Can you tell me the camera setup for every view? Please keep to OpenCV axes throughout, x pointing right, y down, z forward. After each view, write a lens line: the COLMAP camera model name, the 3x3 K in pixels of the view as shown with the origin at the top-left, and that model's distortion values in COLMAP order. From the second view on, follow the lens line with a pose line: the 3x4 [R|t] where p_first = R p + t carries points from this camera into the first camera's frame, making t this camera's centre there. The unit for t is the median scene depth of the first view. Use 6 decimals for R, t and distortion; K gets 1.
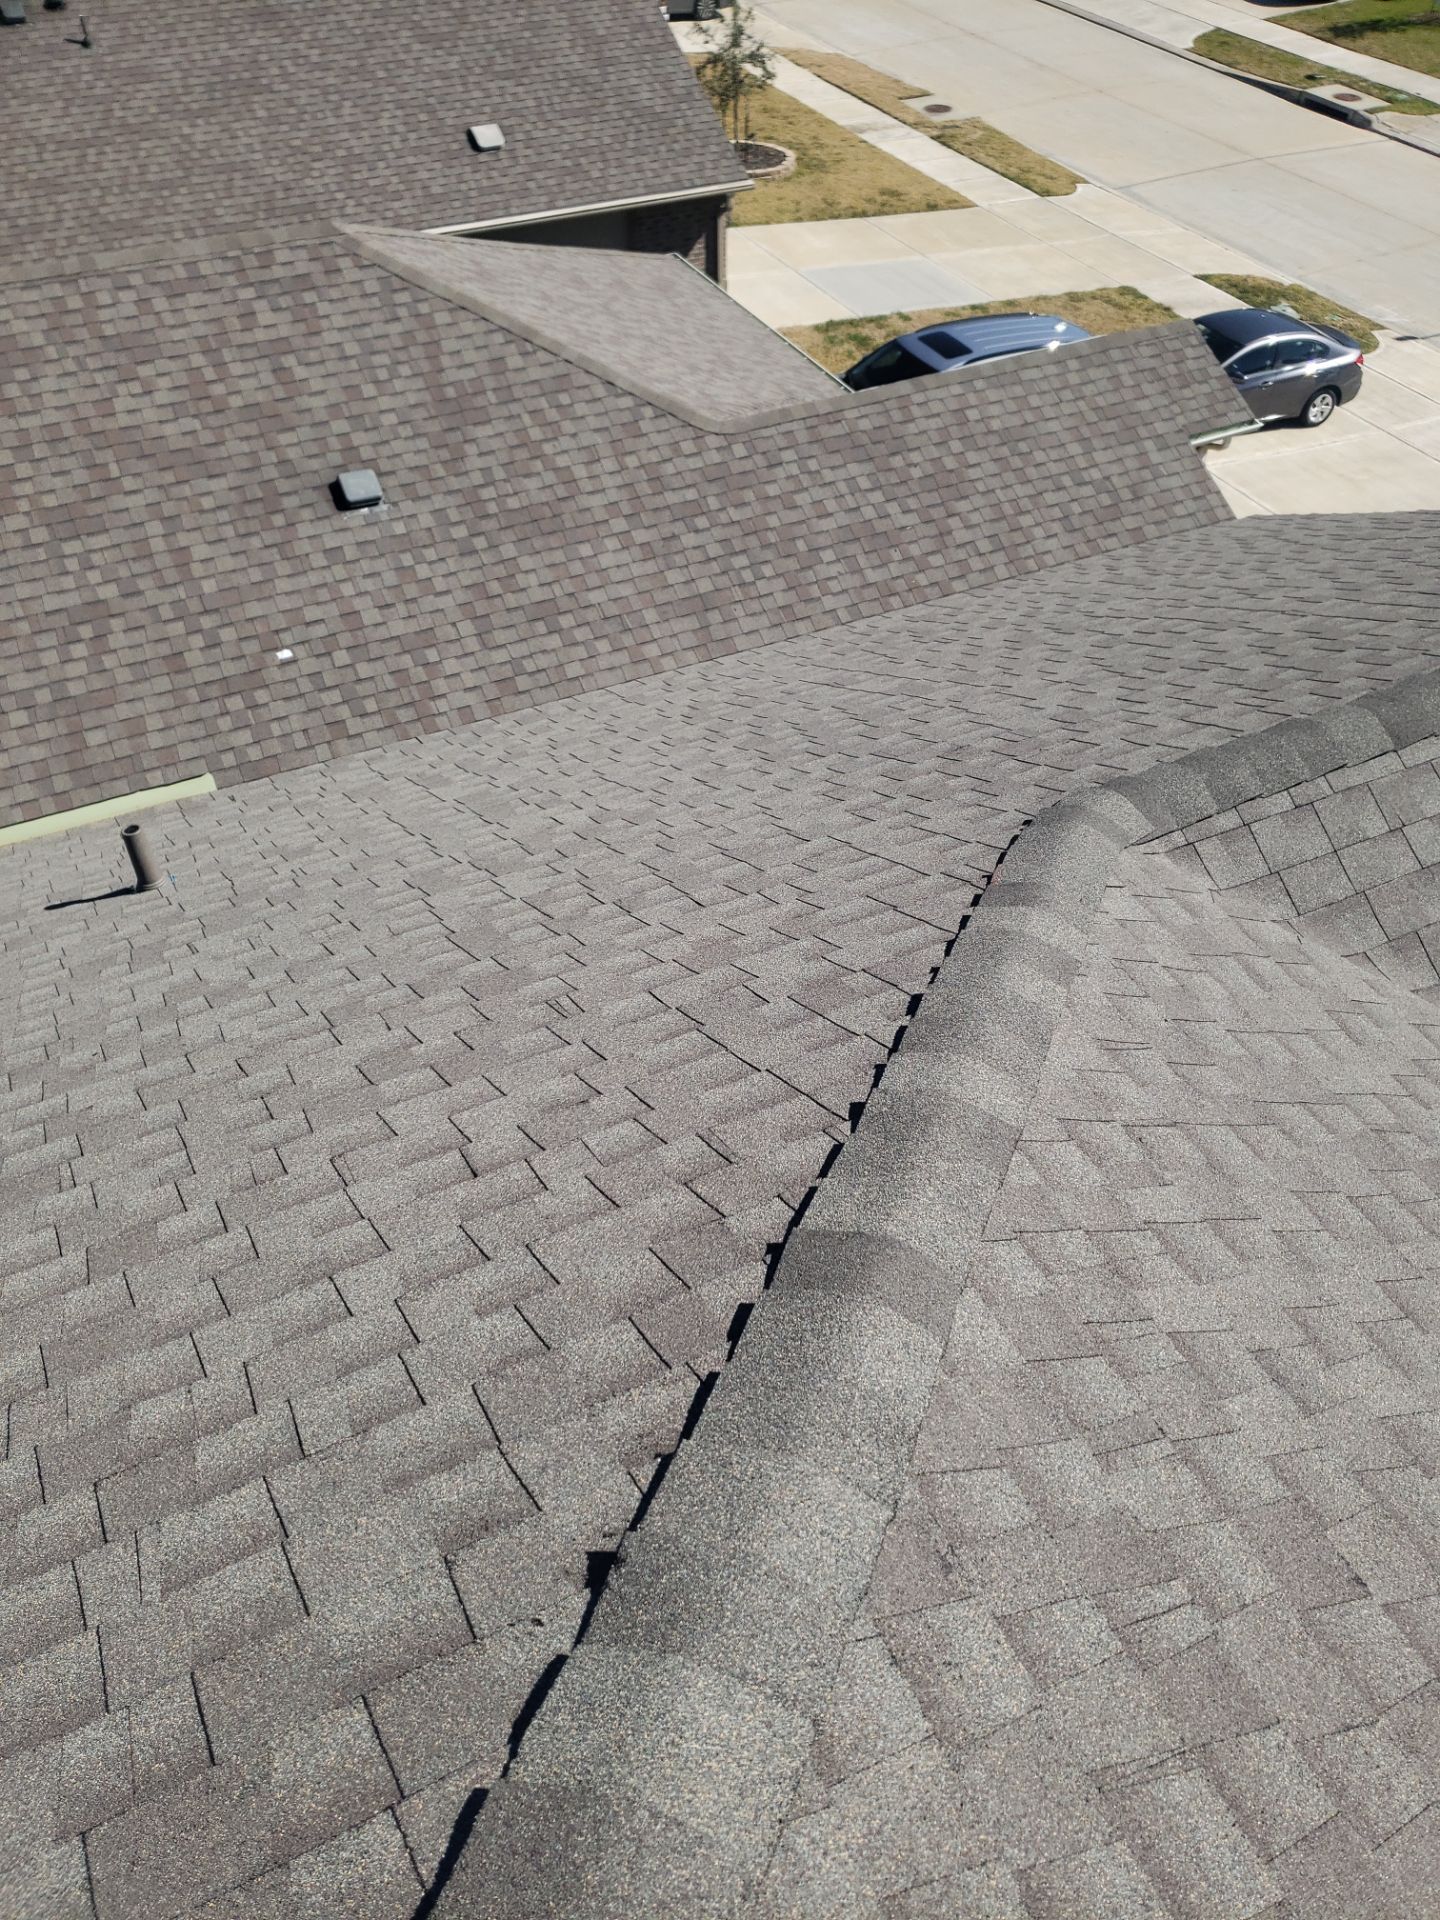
lens RADIAL K [[1438.8, 0, 730.8], [0, 1438.8, 948.5], [0, 0, 1]] dist [0.028069, -0.019695]
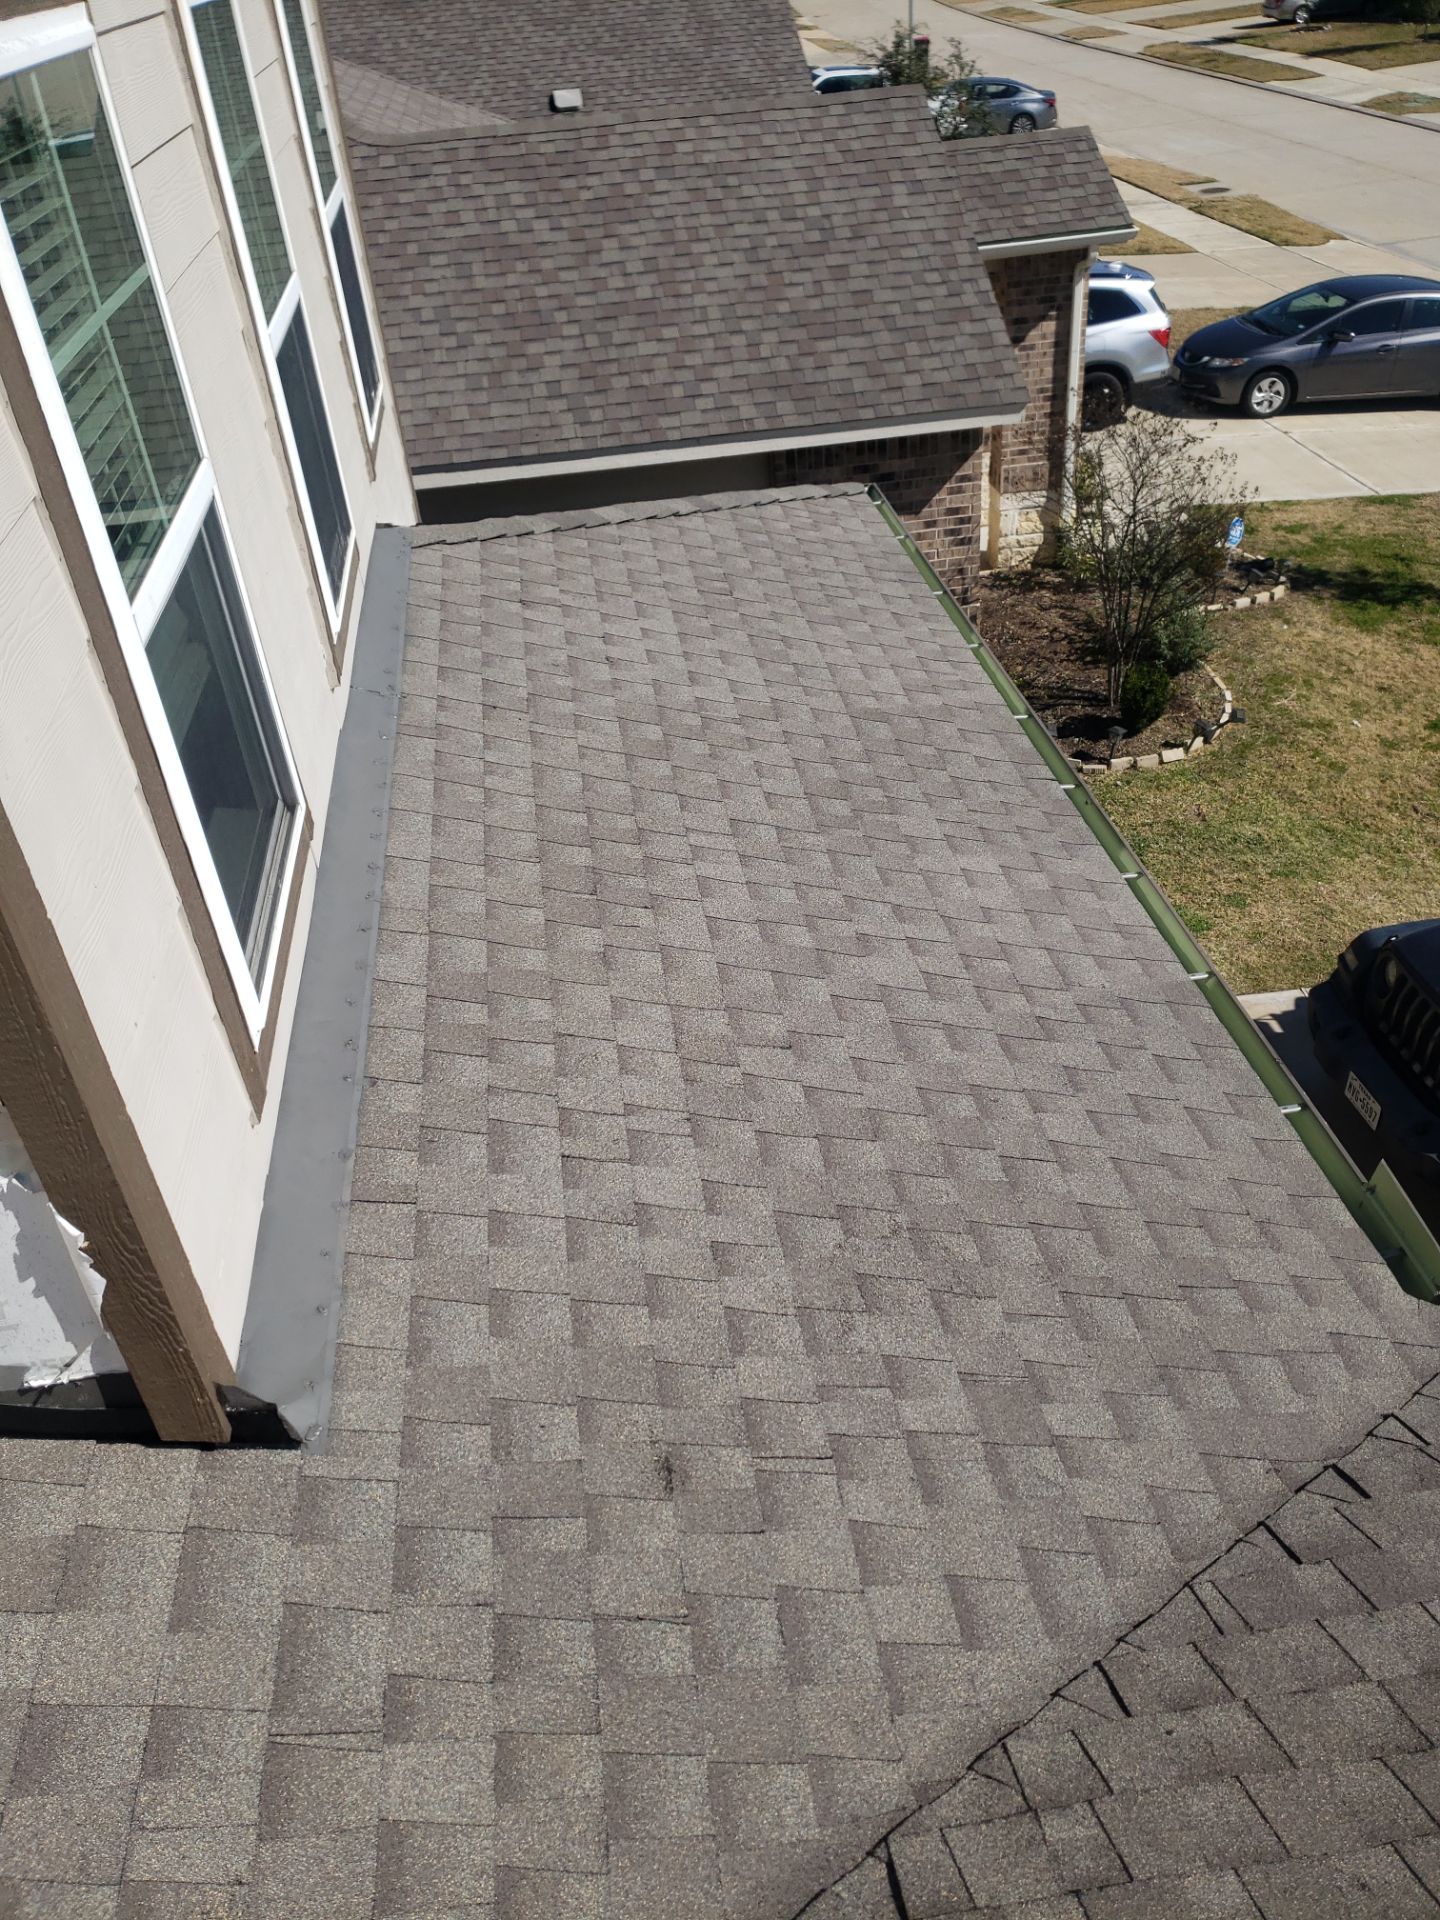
lens RADIAL K [[1438.8, 0, 728.0], [0, 1438.8, 954.9], [0, 0, 1]] dist [0.028069, -0.019695]
pose [[0.951568, 0.130023, -0.278591, 0.296596], [-0.165429, 0.980345, -0.107505, 0.112570], [0.259137, 0.148385, 0.954374, 0.155633]]
